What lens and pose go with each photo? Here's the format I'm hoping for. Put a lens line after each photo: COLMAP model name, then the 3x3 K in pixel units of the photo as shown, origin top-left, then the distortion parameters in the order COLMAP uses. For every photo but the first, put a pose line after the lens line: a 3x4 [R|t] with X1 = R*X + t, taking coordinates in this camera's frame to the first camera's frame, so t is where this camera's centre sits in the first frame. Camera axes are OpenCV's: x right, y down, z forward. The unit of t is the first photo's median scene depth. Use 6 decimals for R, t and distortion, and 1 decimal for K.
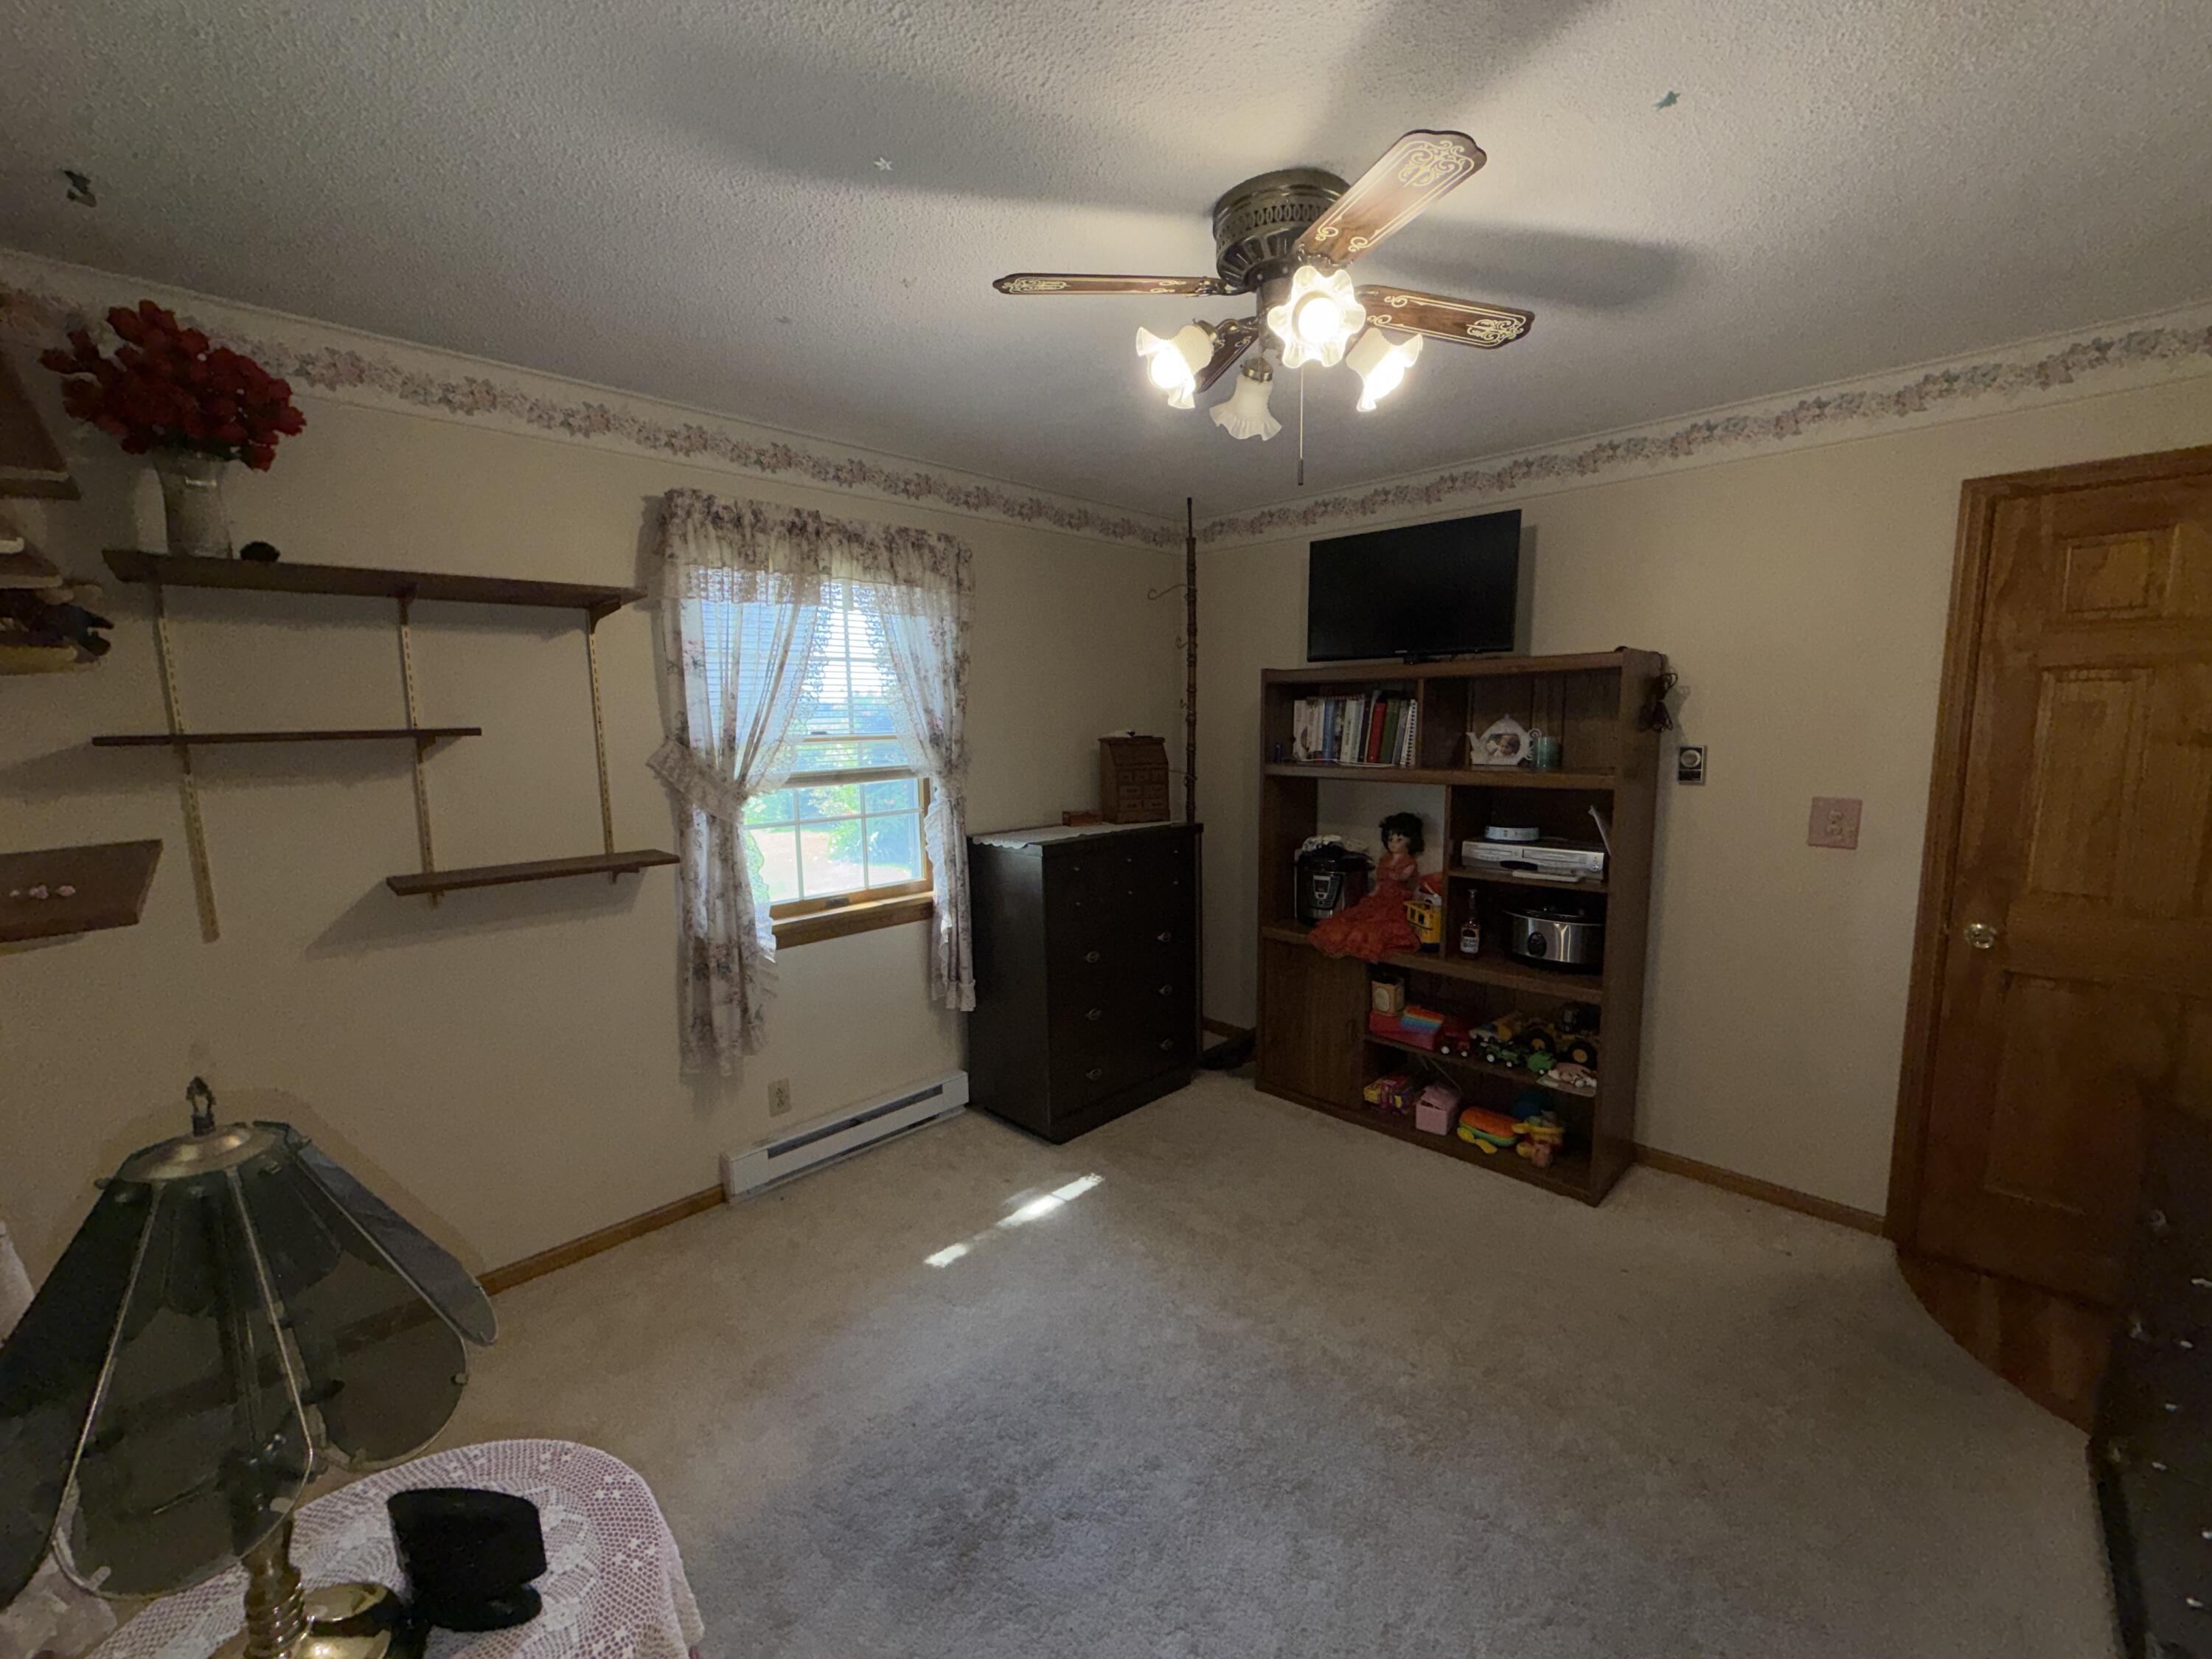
lens RADIAL K [[914.7, 0, 1103.3], [0, 914.7, 828.7], [0, 0, 1]] dist [0.001171, -0.000131]
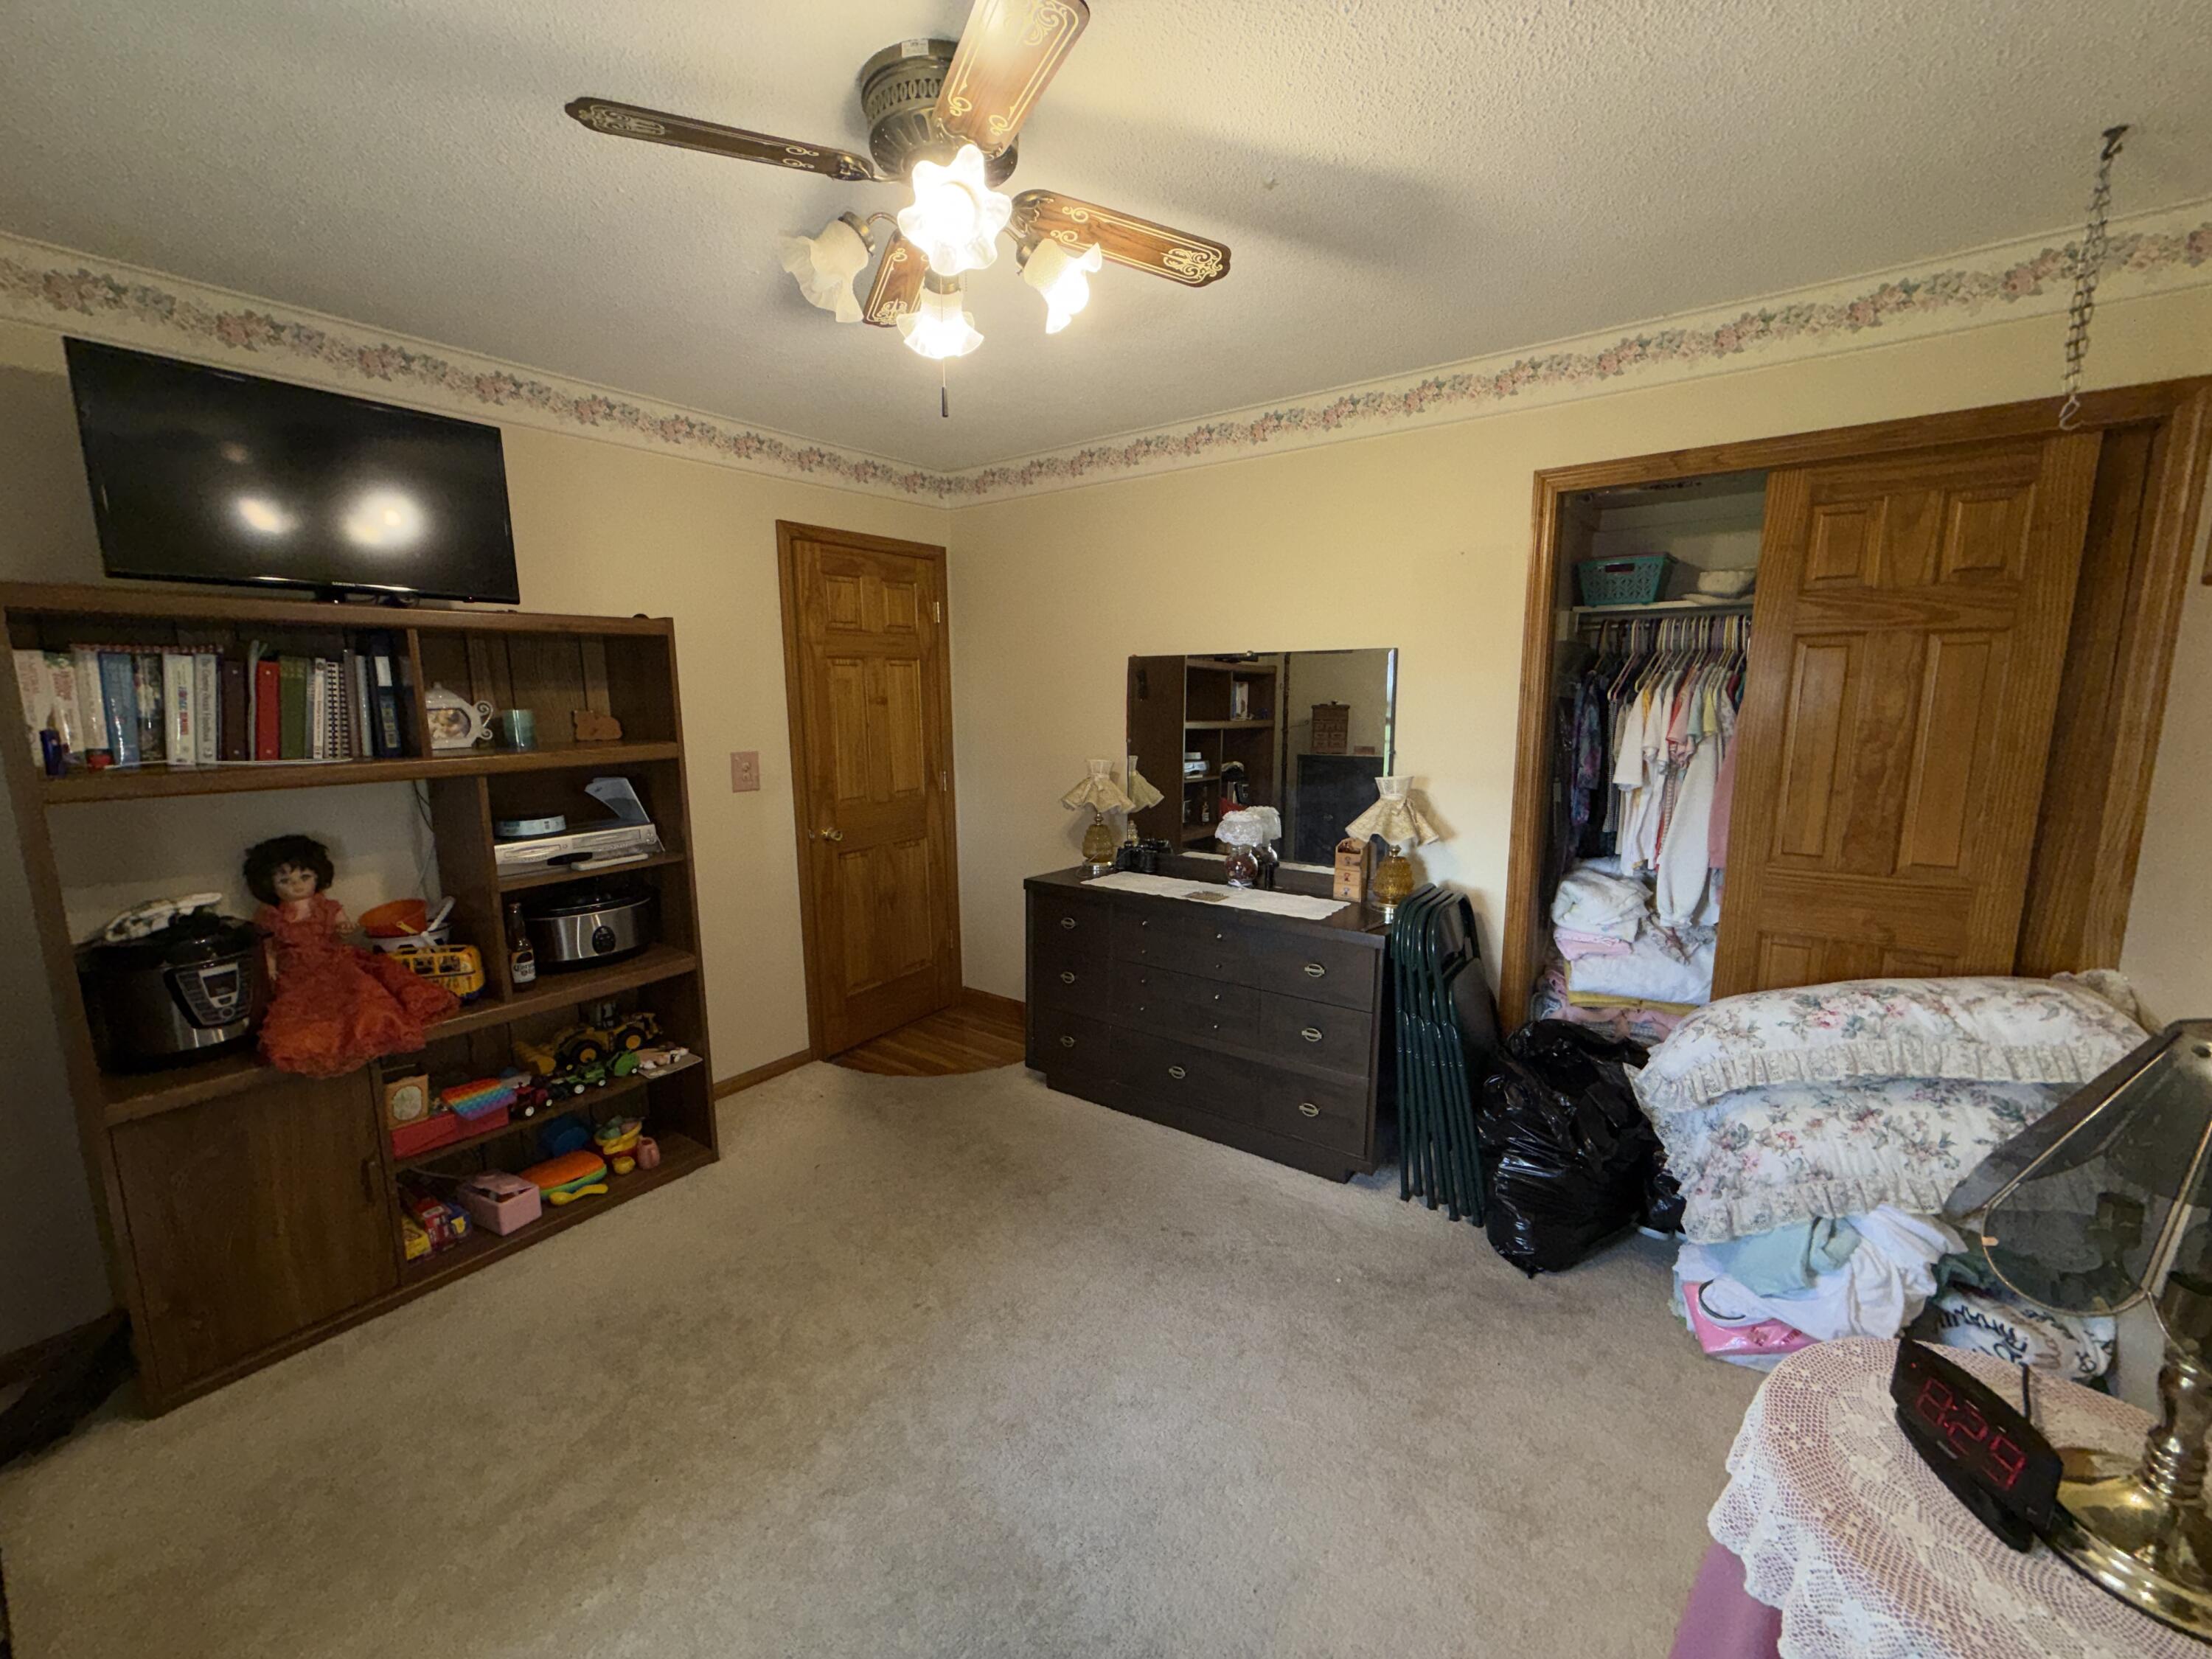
lens RADIAL K [[914.7, 0, 1103.3], [0, 914.7, 828.7], [0, 0, 1]] dist [0.001171, -0.000131]
pose [[-0.189247, -0.138102, 0.972169, -0.452381], [0.128696, 0.978031, 0.163987, -0.060795], [-0.973459, 0.156149, -0.167316, 0.621124]]
